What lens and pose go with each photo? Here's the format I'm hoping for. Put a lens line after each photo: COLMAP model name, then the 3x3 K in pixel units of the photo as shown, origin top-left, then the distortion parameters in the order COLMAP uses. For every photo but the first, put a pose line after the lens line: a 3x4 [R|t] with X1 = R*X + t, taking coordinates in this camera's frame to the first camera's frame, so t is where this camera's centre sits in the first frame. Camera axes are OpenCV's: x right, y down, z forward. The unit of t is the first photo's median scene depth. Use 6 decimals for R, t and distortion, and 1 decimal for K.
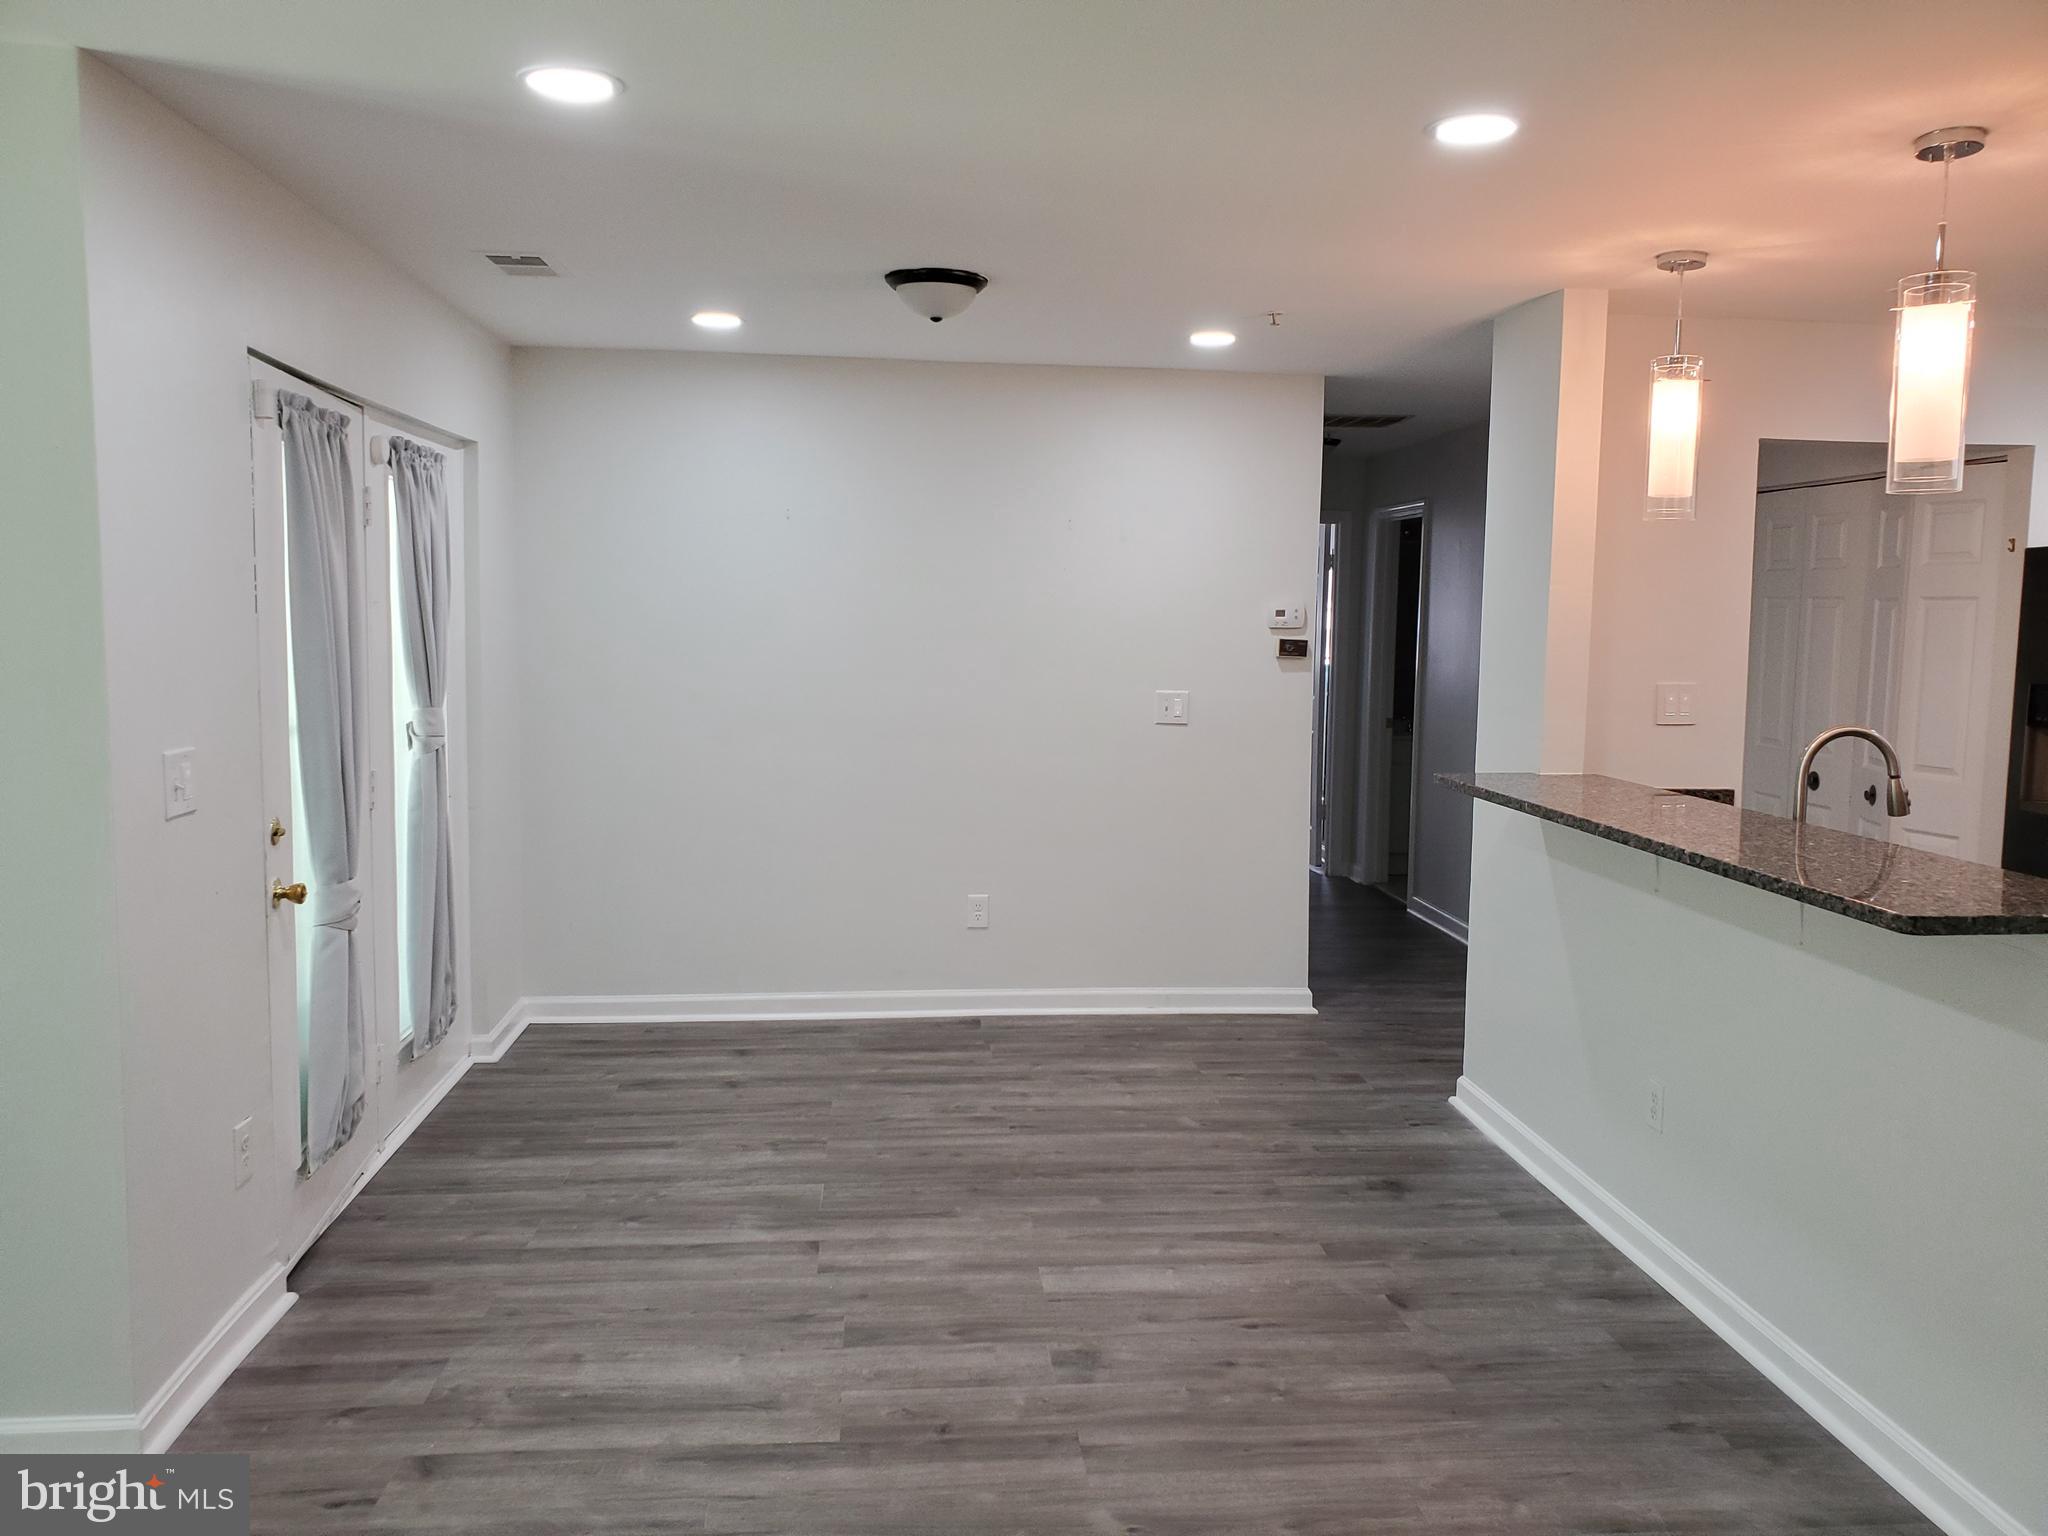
lens RADIAL K [[1595.8, 0, 1044.3], [0, 1595.8, 765.6], [0, 0, 1]] dist [0.038549, -0.033649]
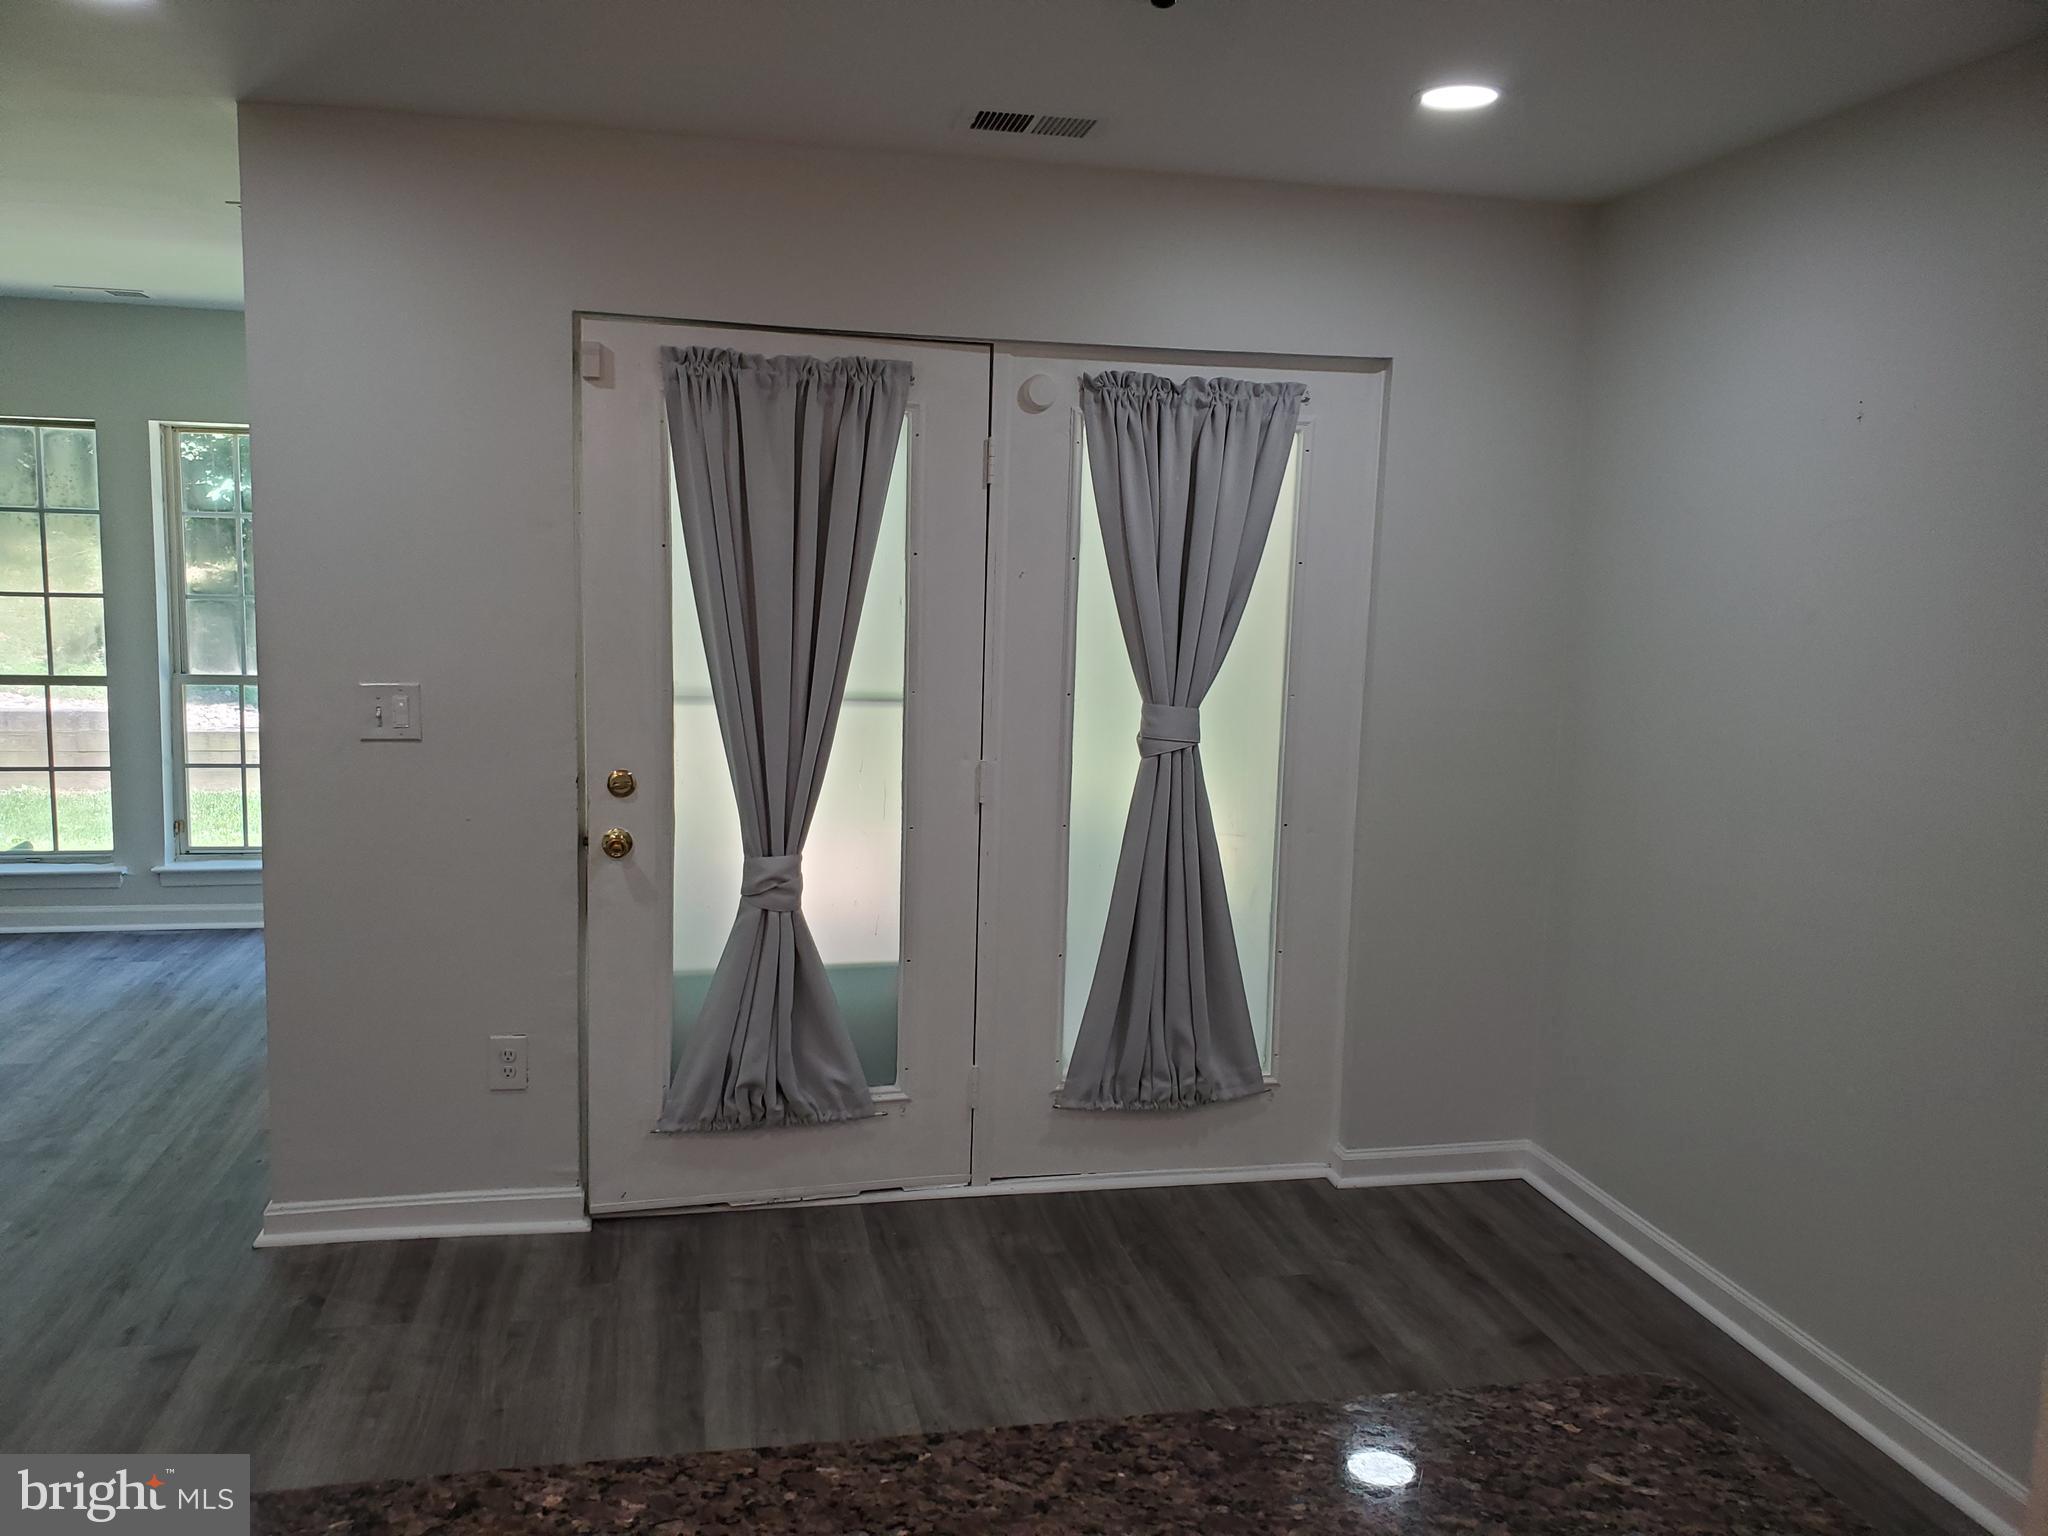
lens RADIAL K [[1595.8, 0, 1011.7], [0, 1595.8, 774.0], [0, 0, 1]] dist [0.038549, -0.033649]
pose [[0.095980, 0.120883, -0.988016, 0.490515], [-0.123668, 0.986356, 0.108666, -0.094216], [0.987671, 0.111756, 0.109620, 1.002023]]
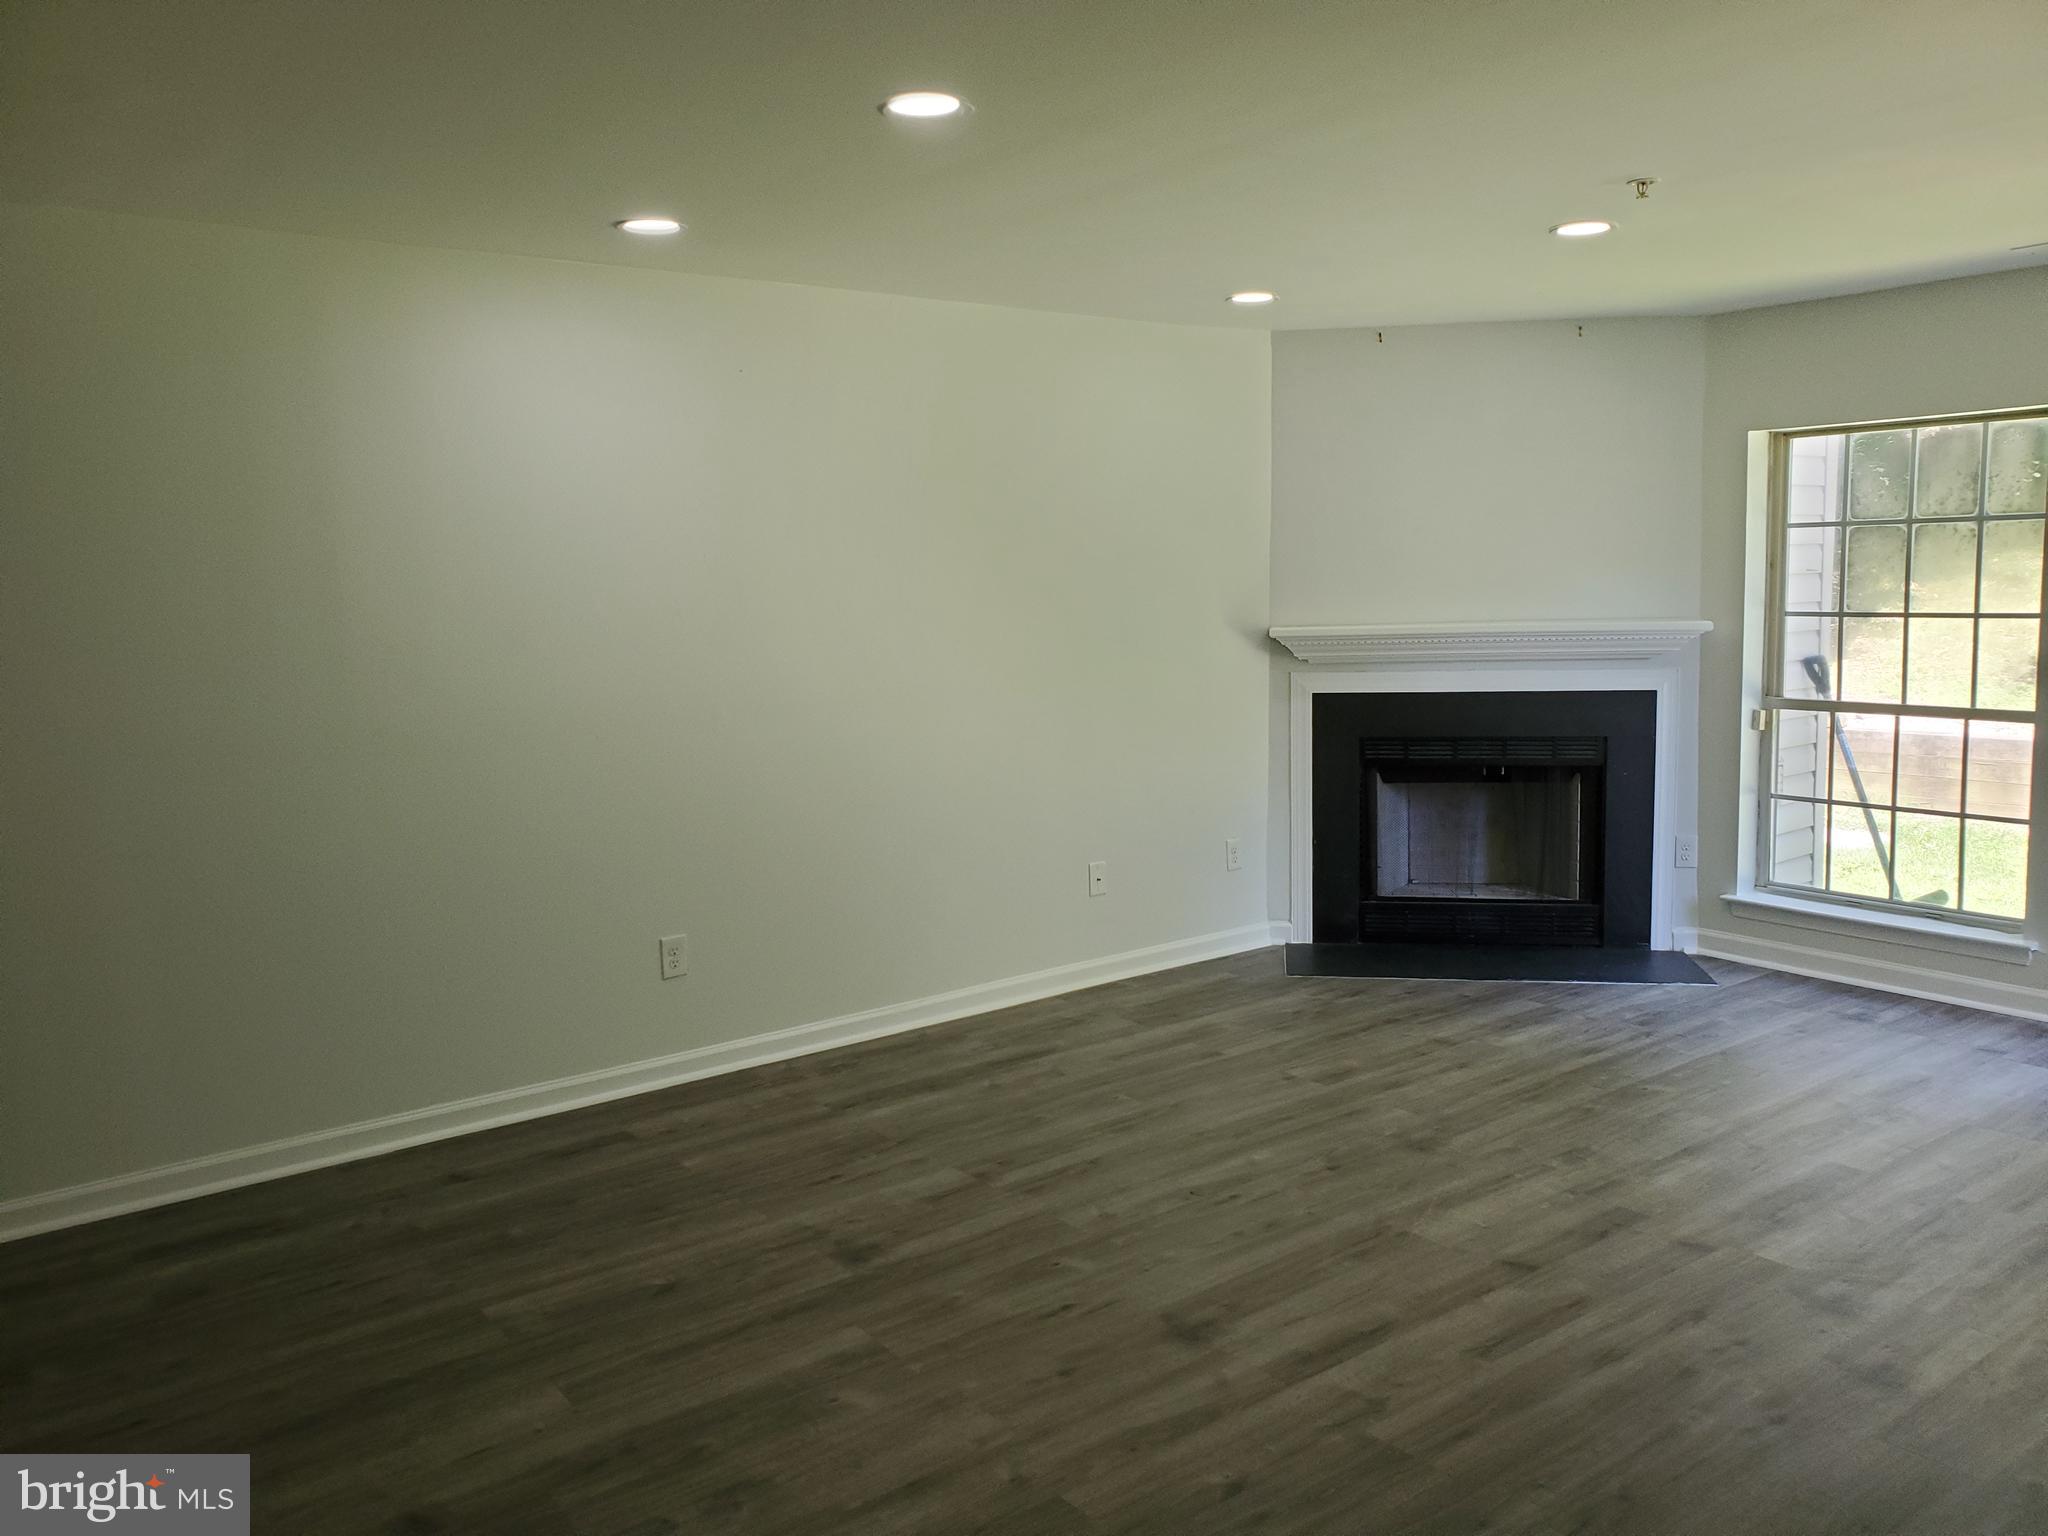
lens RADIAL K [[1595.8, 0, 1030.7], [0, 1595.8, 738.5], [0, 0, 1]] dist [0.038549, -0.033649]
pose [[-0.852864, 0.061585, -0.518488, 0.218839], [-0.040053, 0.982377, 0.182569, -0.093458], [0.520594, 0.176474, -0.835367, 0.963725]]
